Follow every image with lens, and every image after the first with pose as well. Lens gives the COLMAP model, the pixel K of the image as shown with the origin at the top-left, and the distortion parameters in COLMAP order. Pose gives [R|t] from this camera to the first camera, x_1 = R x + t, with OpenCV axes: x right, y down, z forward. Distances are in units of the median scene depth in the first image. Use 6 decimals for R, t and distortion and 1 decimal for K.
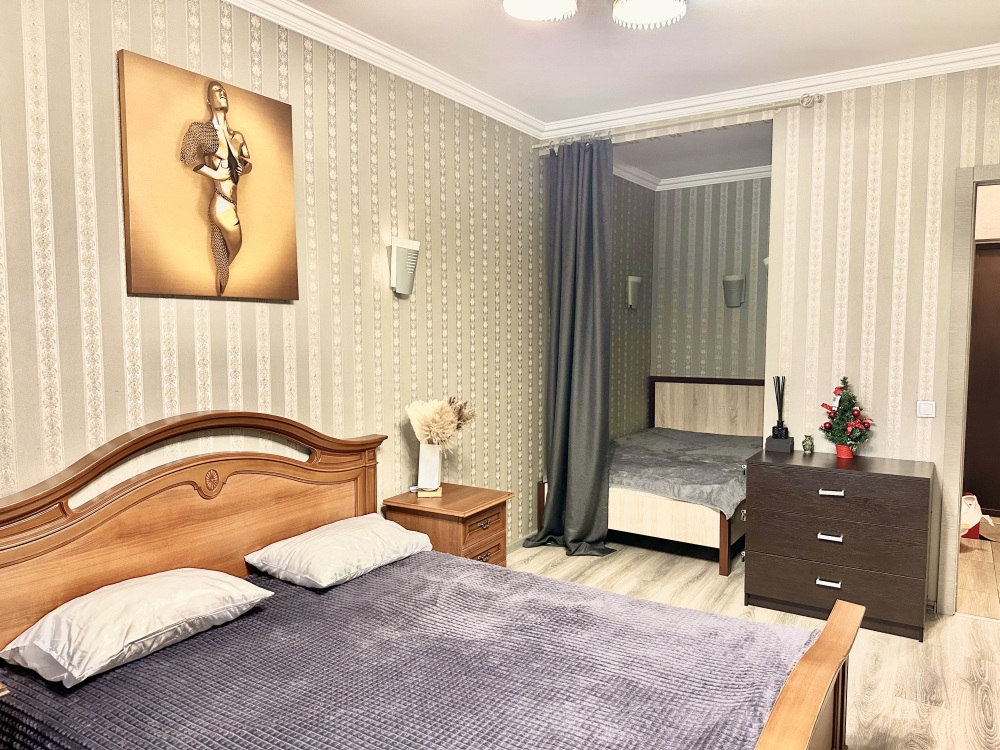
lens RADIAL K [[698.3, 0, 503.1], [0, 698.3, 384.6], [0, 0, 1]] dist [0.087525, -0.132105]
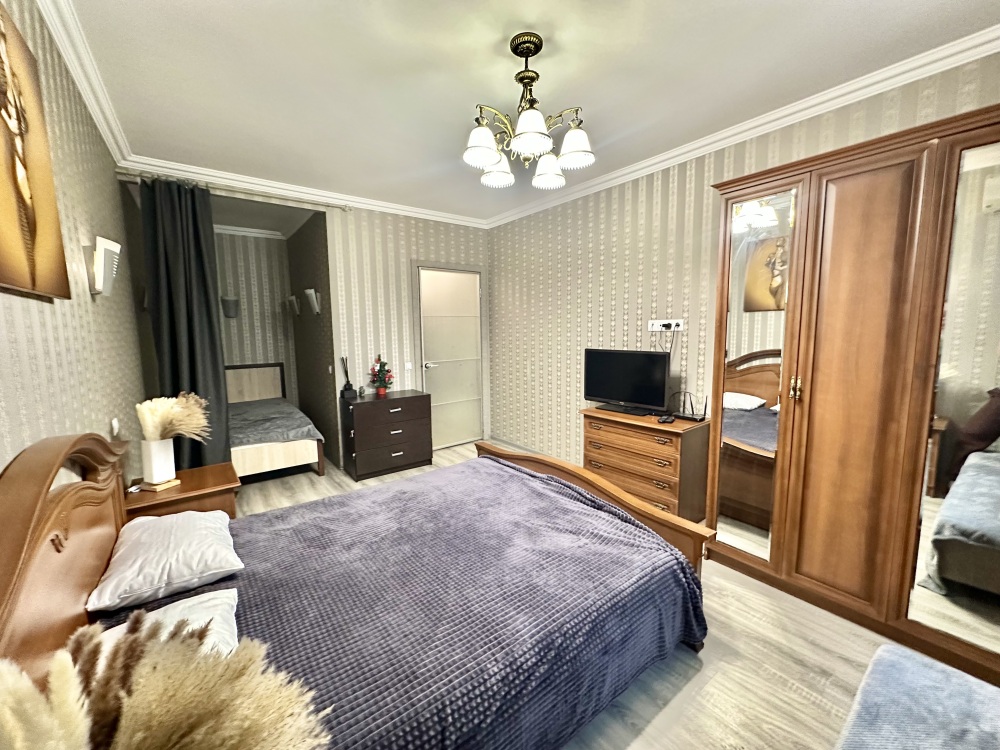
lens RADIAL K [[397.8, 0, 500.0], [0, 397.8, 375.0], [0, 0, 1]] dist [-0.002376, 0.000053]
pose [[0.347258, -0.111135, 0.931161, -0.553025], [0.086627, 0.992509, 0.086151, -0.024017], [-0.933760, 0.050747, 0.354284, 0.333665]]
